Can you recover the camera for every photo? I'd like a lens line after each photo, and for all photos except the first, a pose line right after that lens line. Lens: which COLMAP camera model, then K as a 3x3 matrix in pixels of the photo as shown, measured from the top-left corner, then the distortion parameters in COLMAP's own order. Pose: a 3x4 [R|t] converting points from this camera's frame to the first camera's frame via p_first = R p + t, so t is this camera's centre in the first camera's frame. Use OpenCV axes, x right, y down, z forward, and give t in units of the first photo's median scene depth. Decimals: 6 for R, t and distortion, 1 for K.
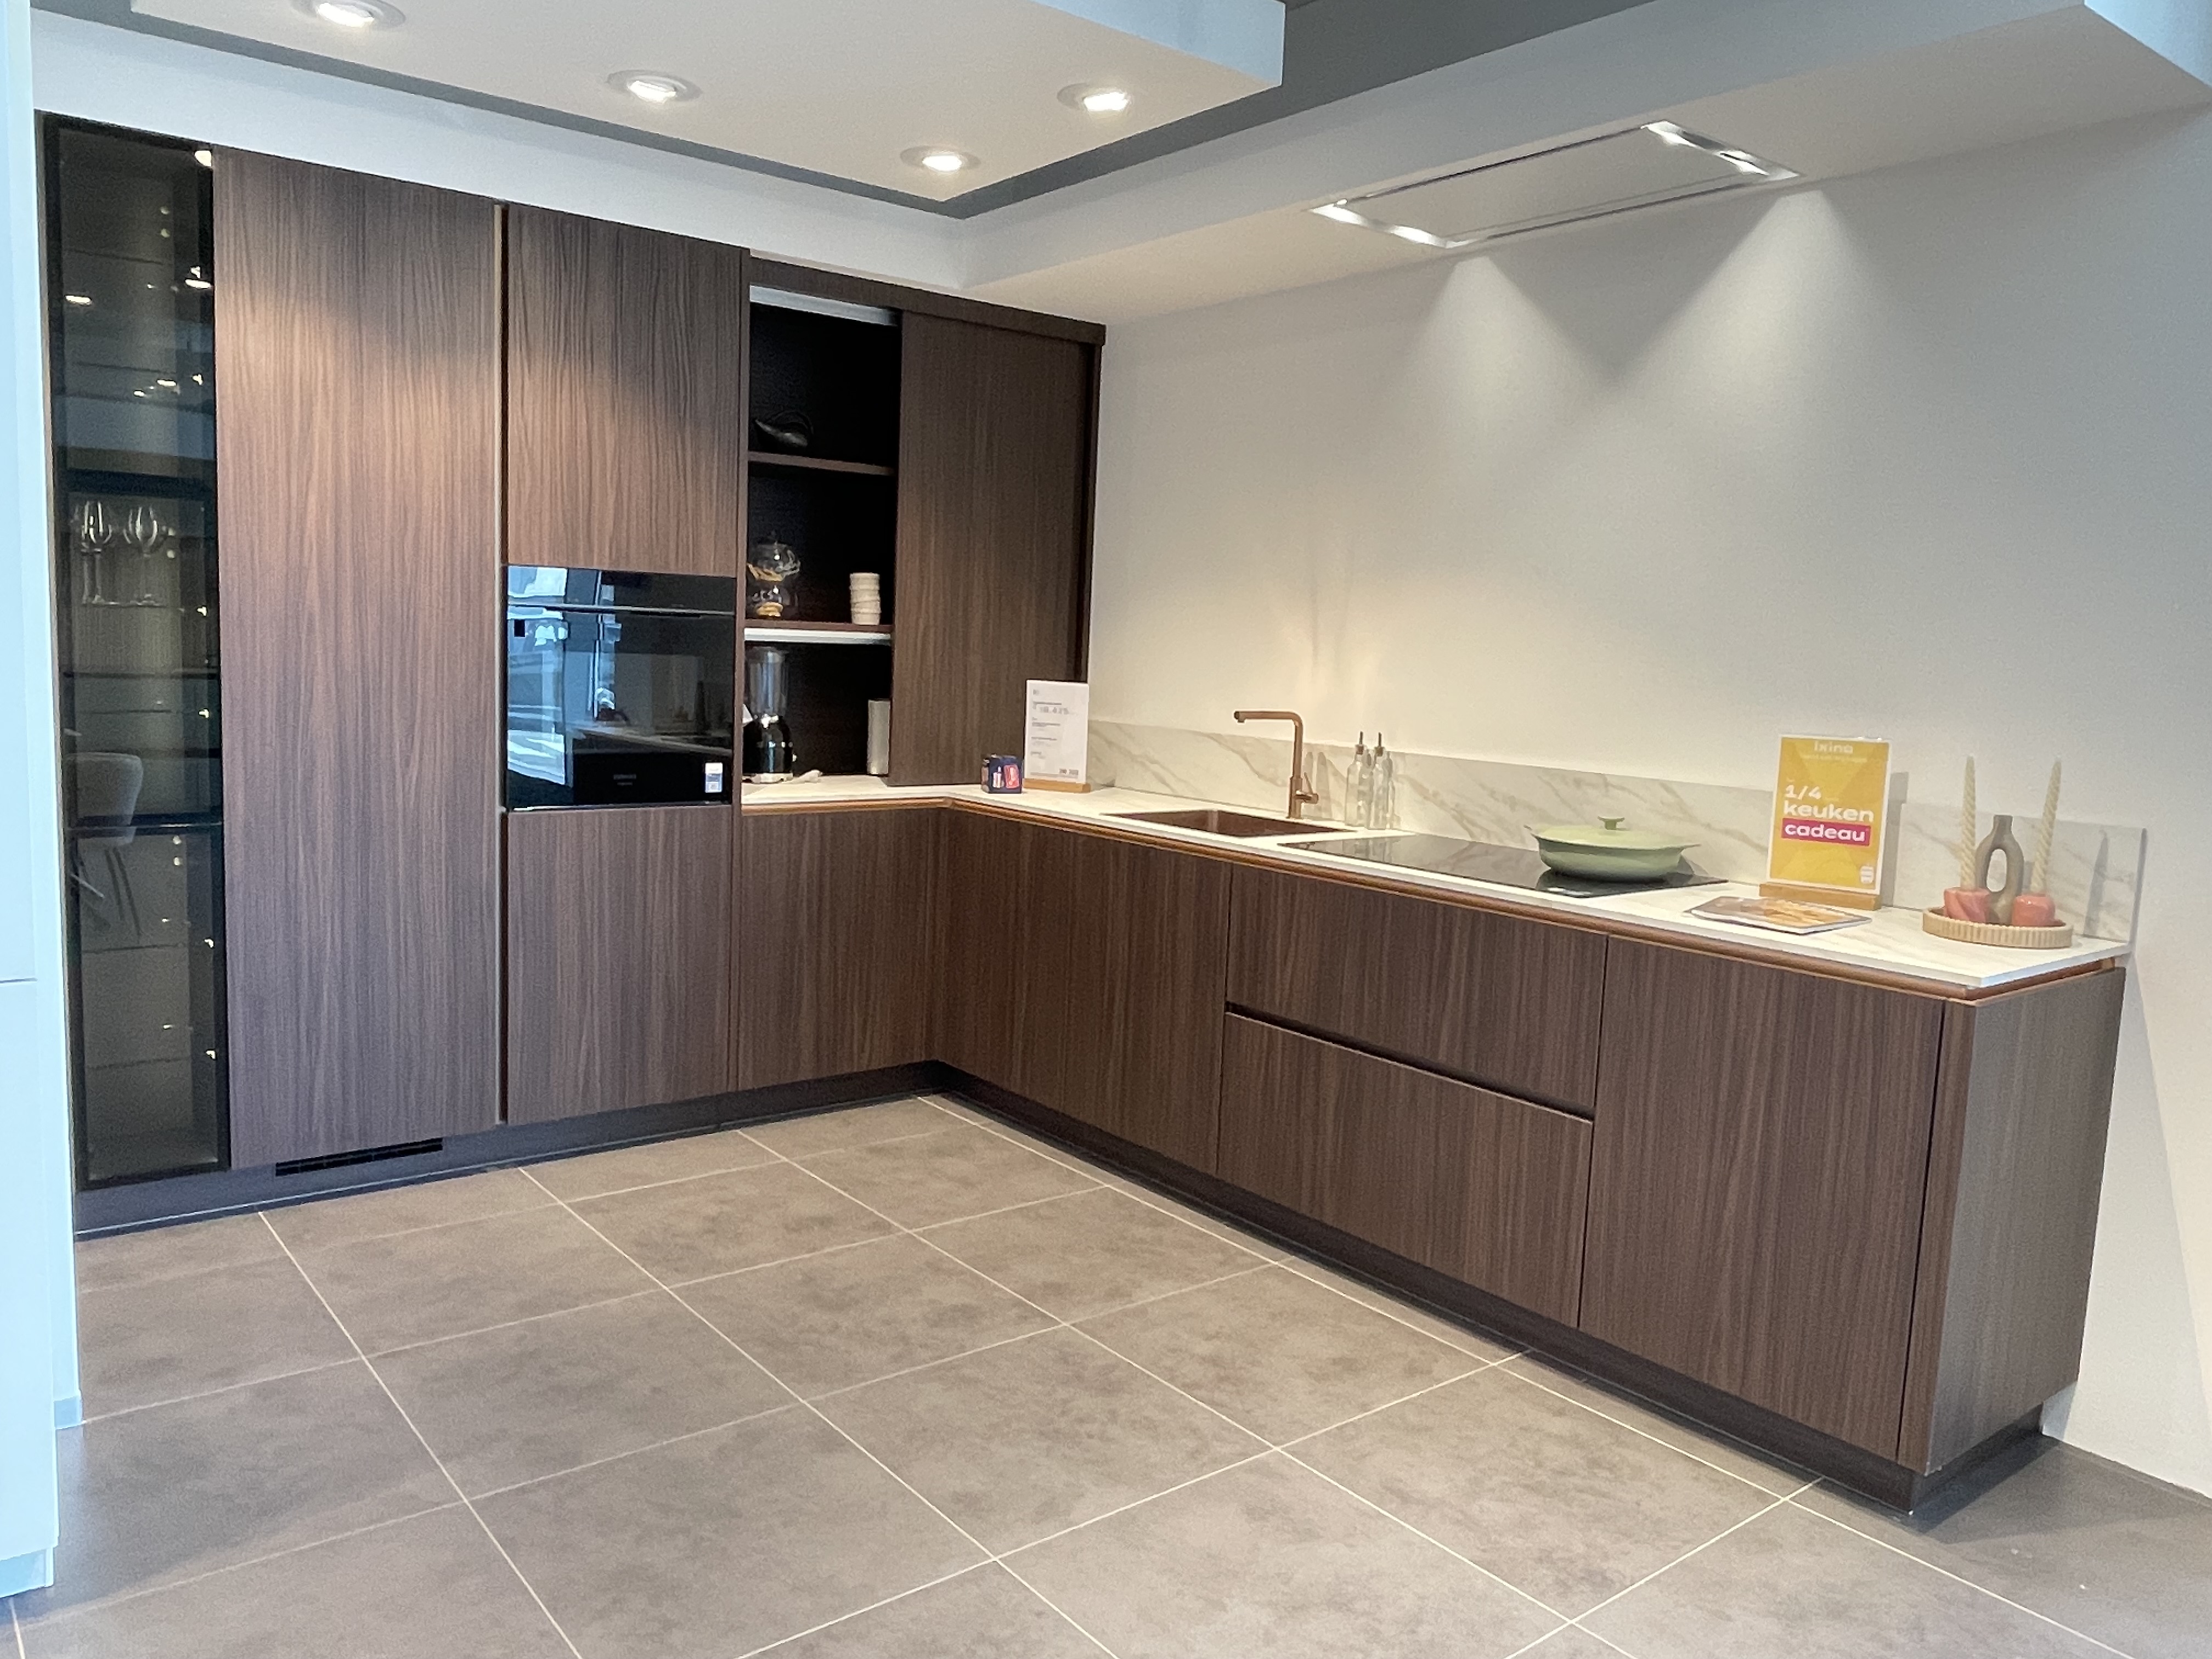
lens RADIAL K [[1585.4, 0, 1111.1], [0, 1585.4, 836.1], [0, 0, 1]] dist [0.000644, 0.002358]
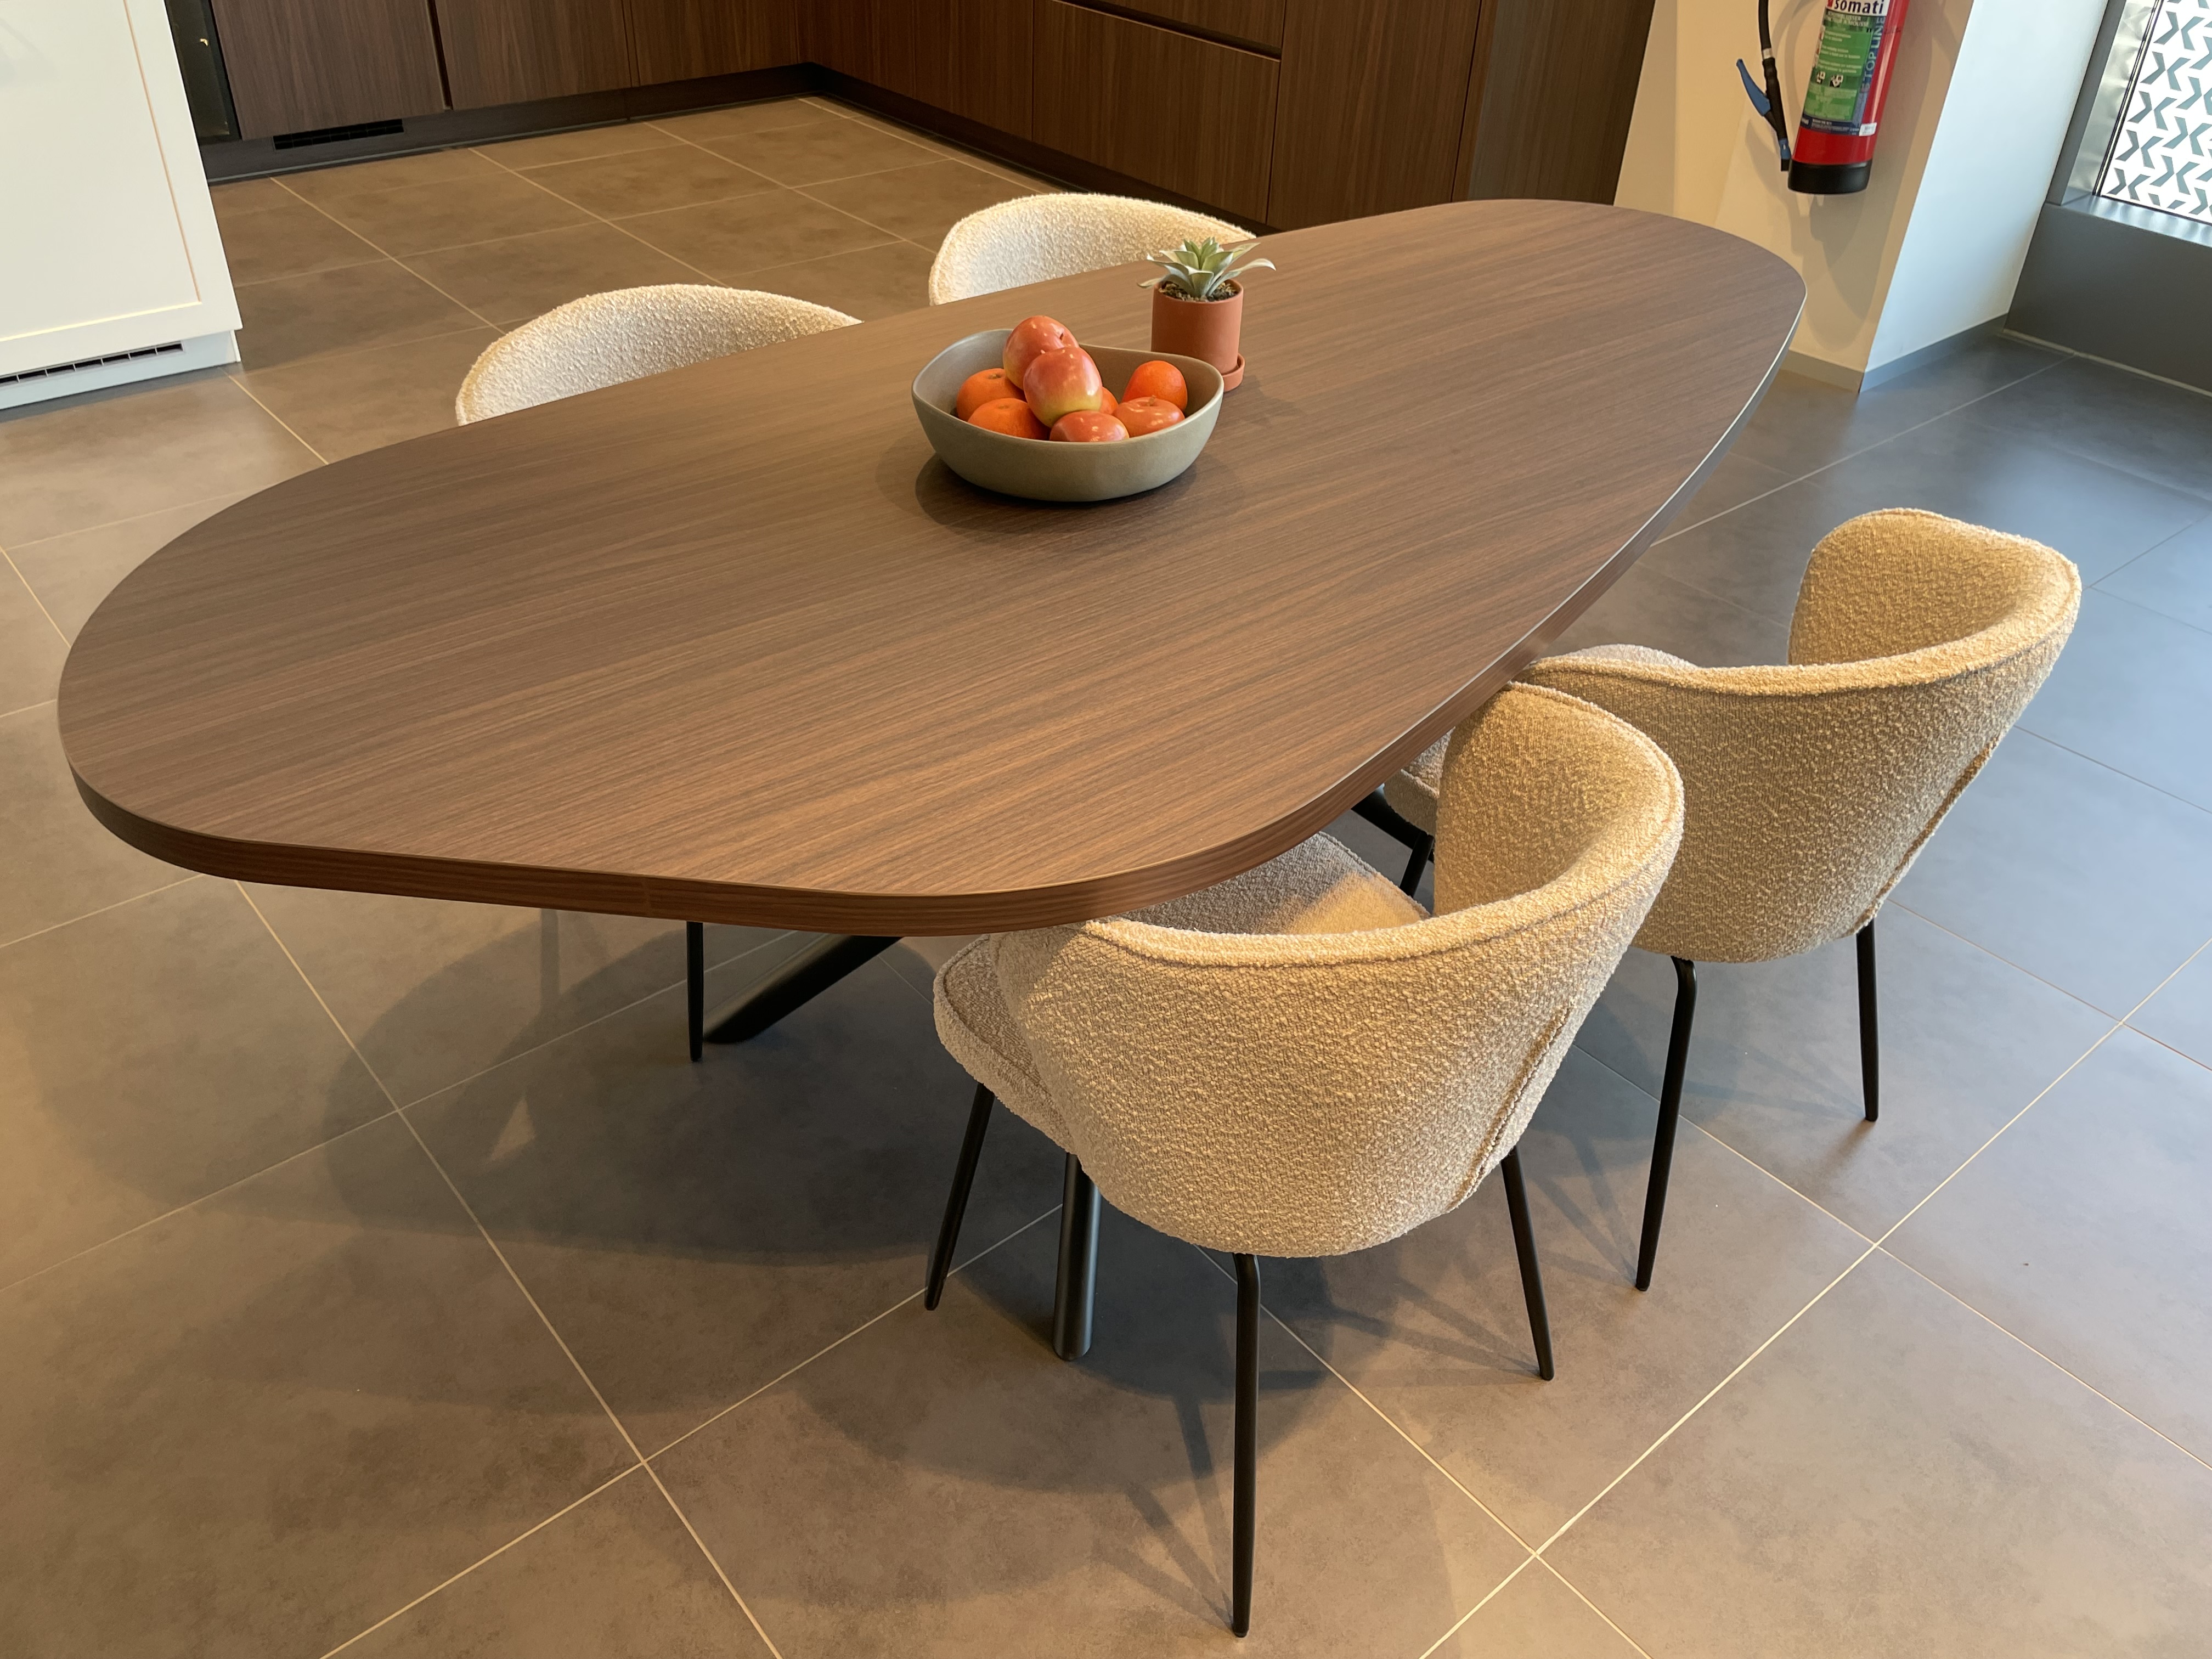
lens RADIAL K [[1717.3, 0, 1103.2], [0, 1717.3, 836.1], [0, 0, 1]] dist [0.011869, -0.006768]
pose [[0.999871, -0.014584, 0.006698, 0.108937], [0.009544, 0.875899, 0.482400, 0.042574], [-0.012902, -0.482274, 0.875925, -0.469558]]
